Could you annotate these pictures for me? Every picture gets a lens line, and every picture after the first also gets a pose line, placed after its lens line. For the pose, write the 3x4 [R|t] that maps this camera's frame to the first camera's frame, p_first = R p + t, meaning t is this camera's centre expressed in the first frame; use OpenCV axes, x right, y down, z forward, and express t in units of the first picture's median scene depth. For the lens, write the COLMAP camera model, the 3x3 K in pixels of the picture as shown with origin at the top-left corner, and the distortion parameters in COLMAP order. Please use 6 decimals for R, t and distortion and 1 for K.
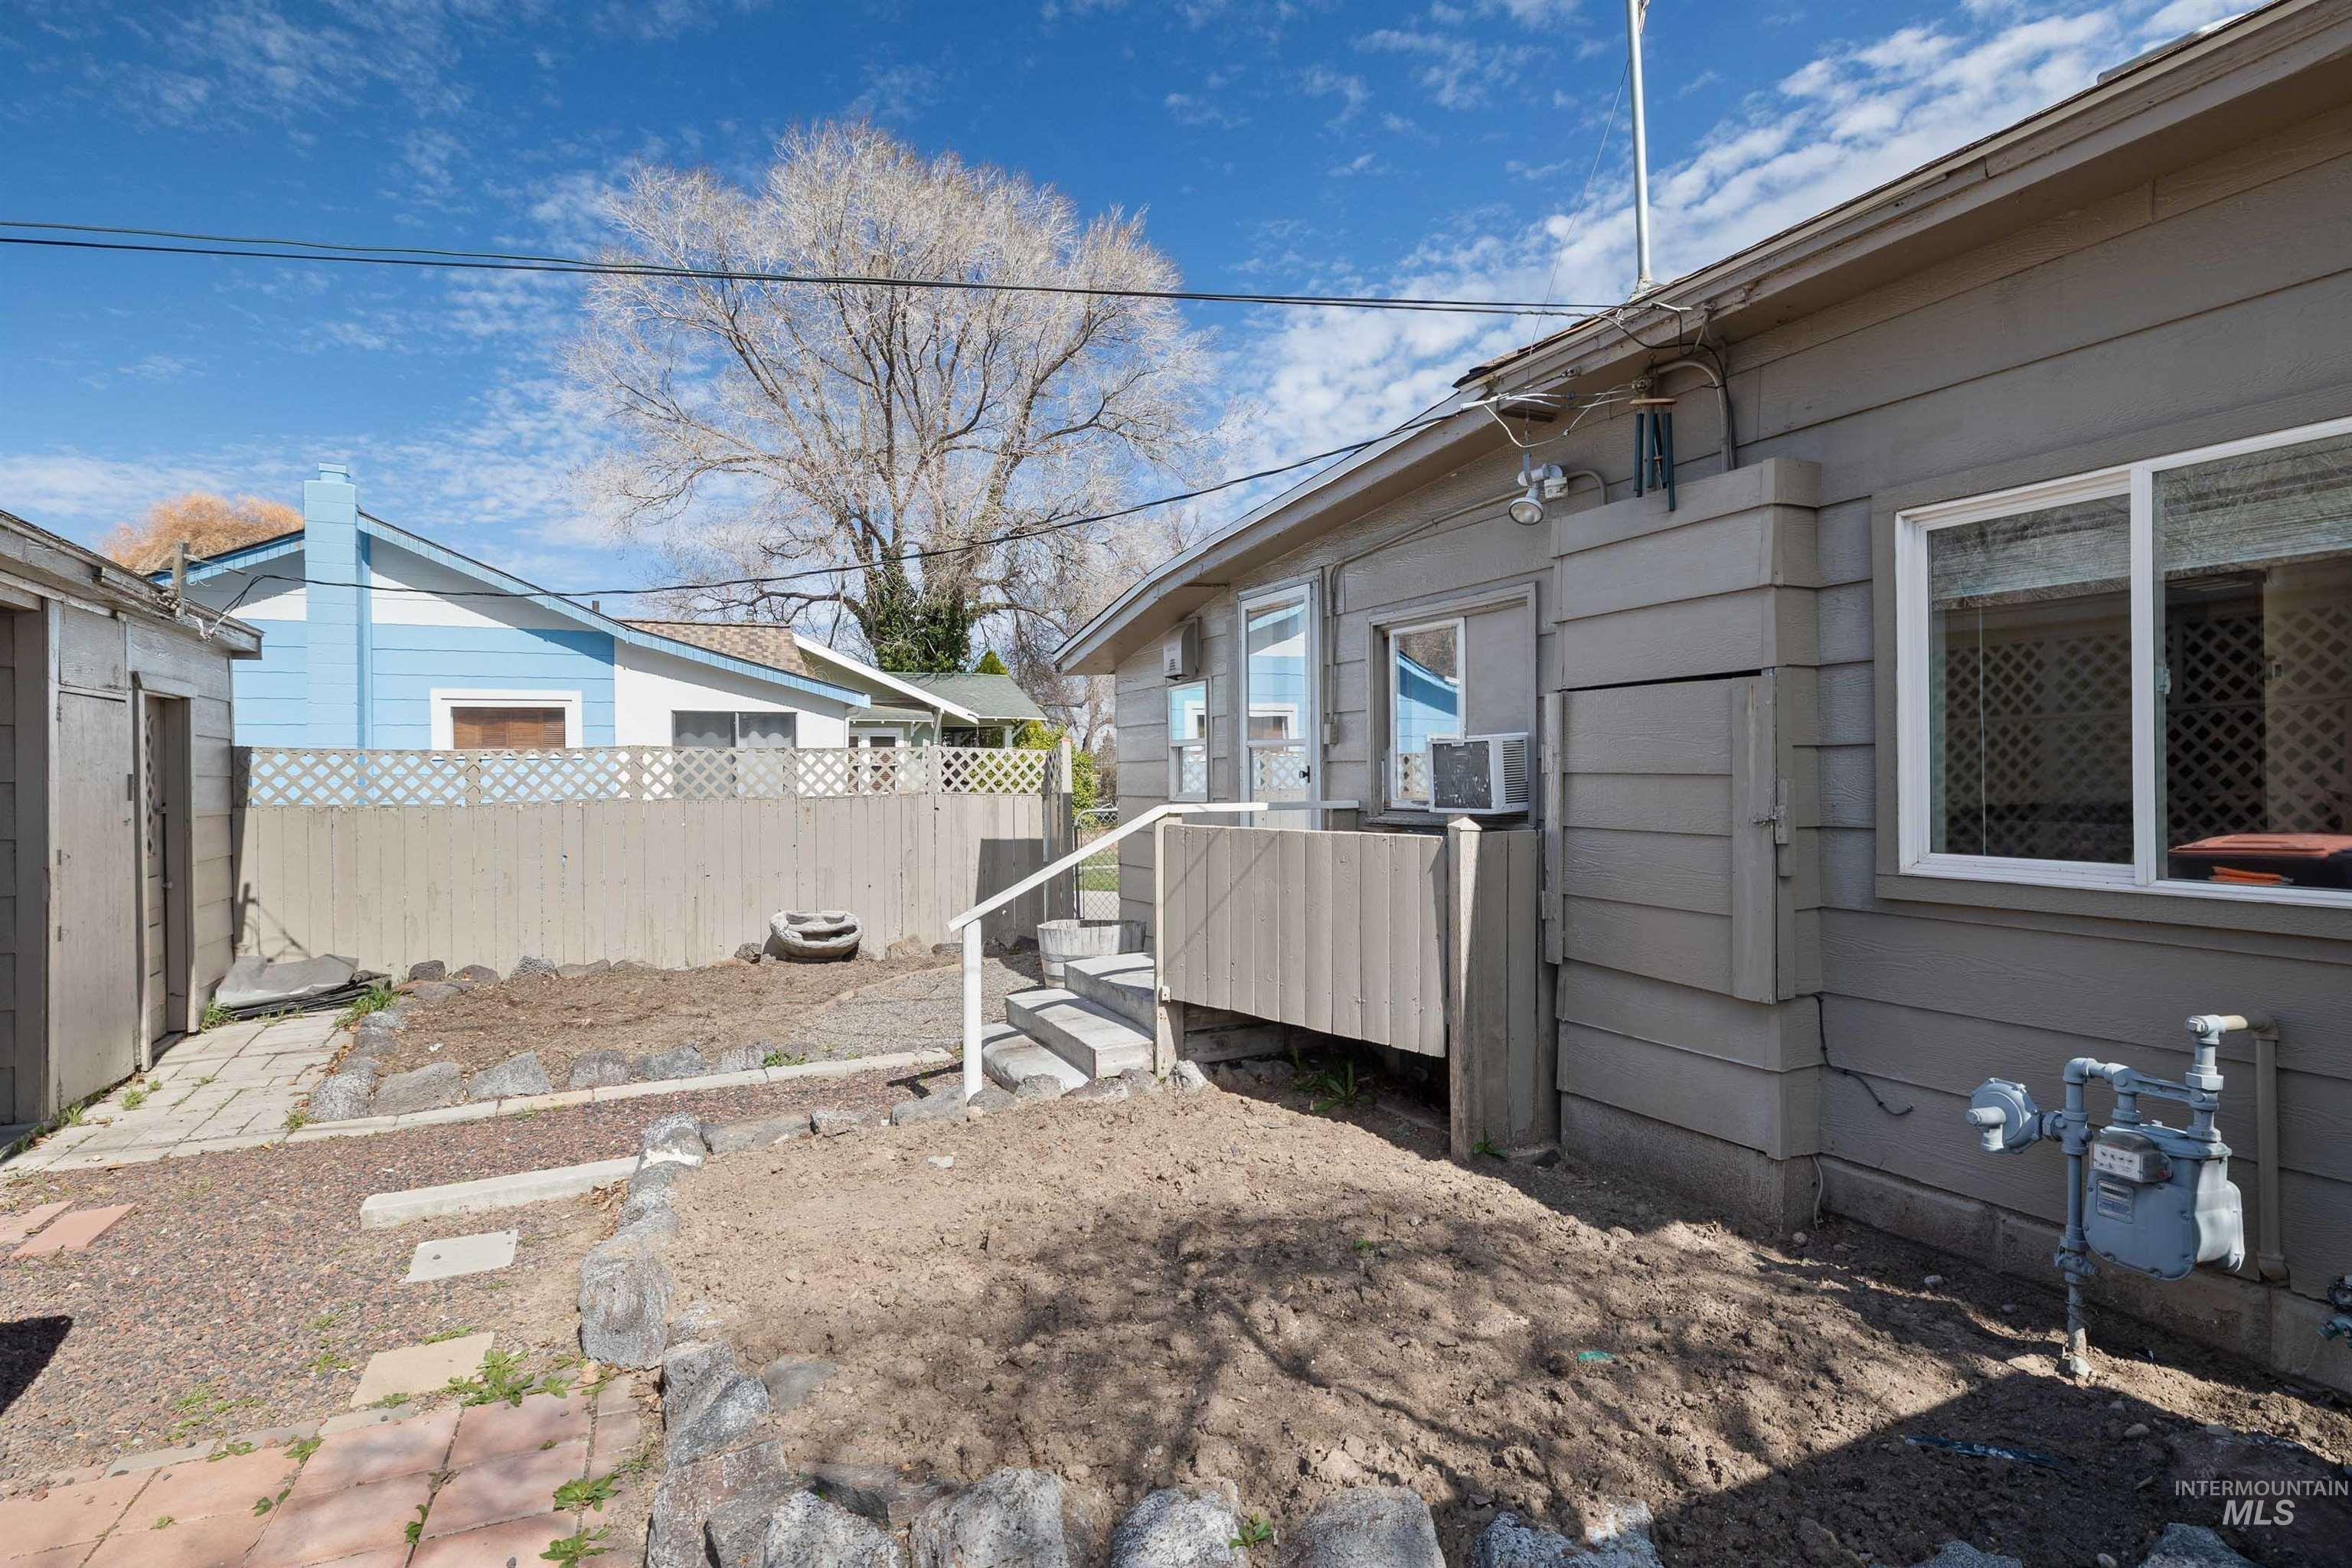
lens RADIAL K [[1182.9, 0, 1176.0], [0, 1182.9, 784.0], [0, 0, 1]] dist [-0.001111, -0.000217]
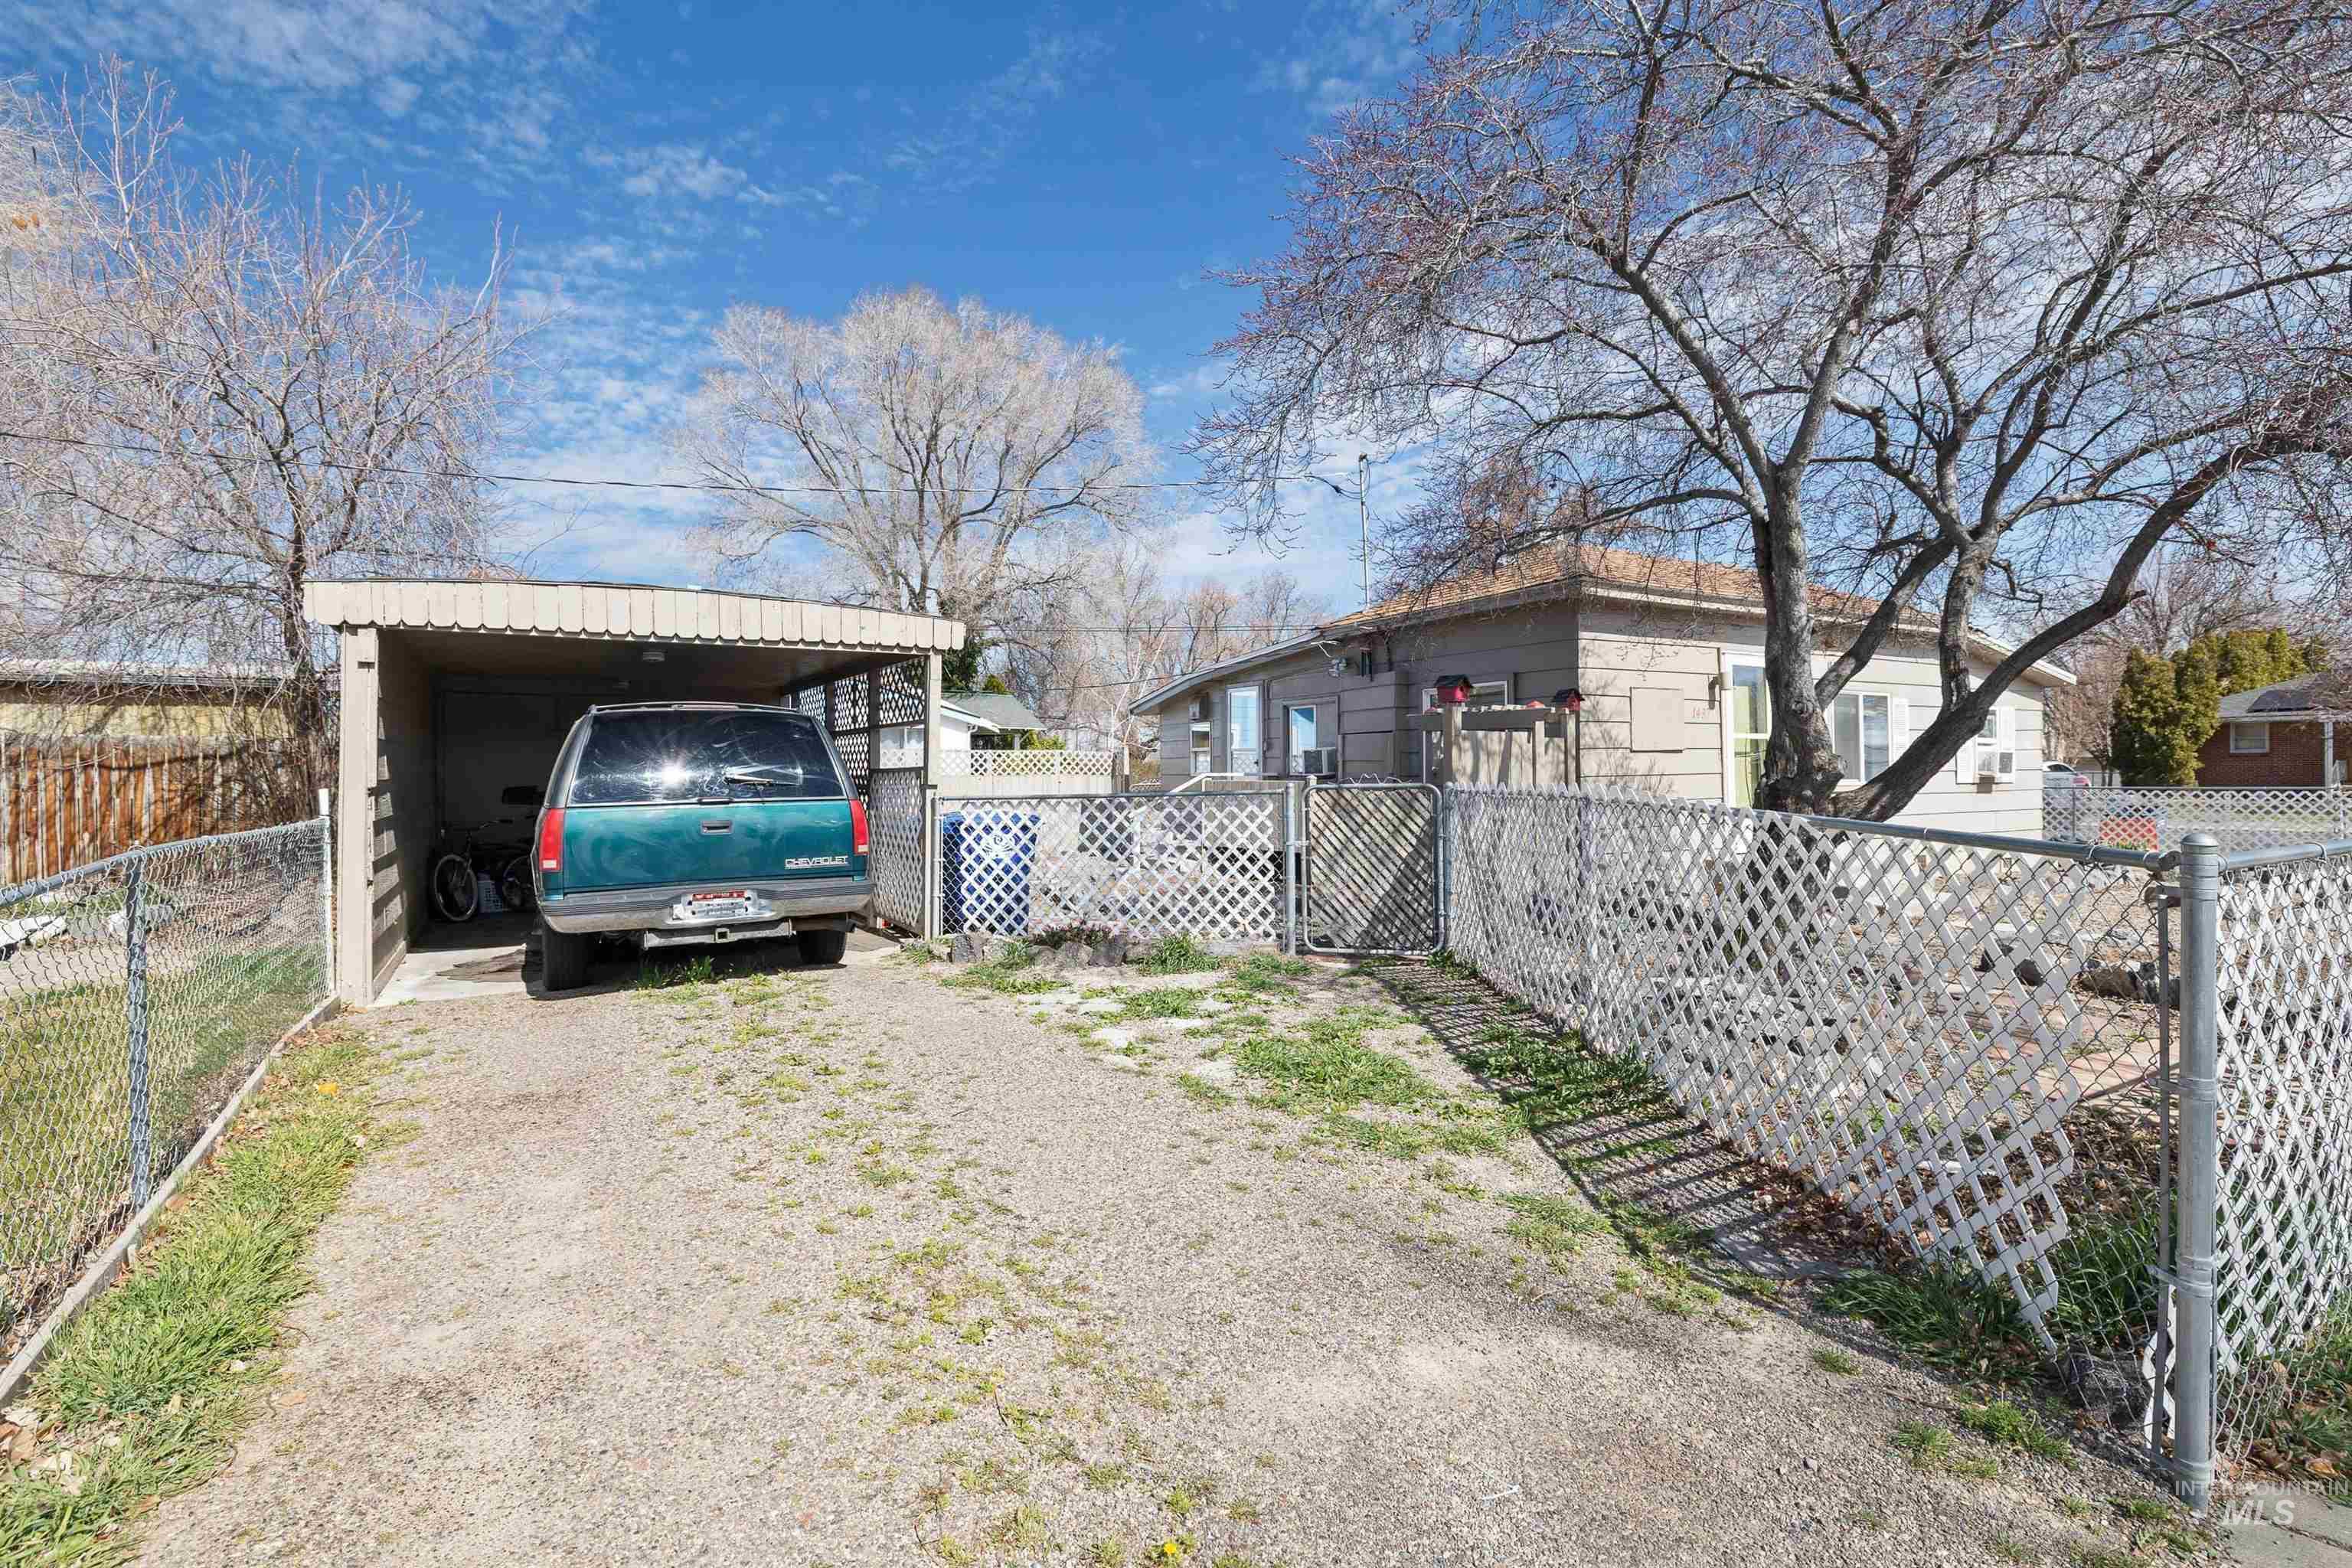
lens RADIAL K [[1182.9, 0, 1176.0], [0, 1182.9, 784.0], [0, 0, 1]] dist [-0.001111, -0.000217]
pose [[0.997647, 0.006358, 0.068268, -0.190224], [-0.006135, 0.999975, -0.003475, 0.038807], [-0.068289, 0.003048, 0.997661, -1.224928]]
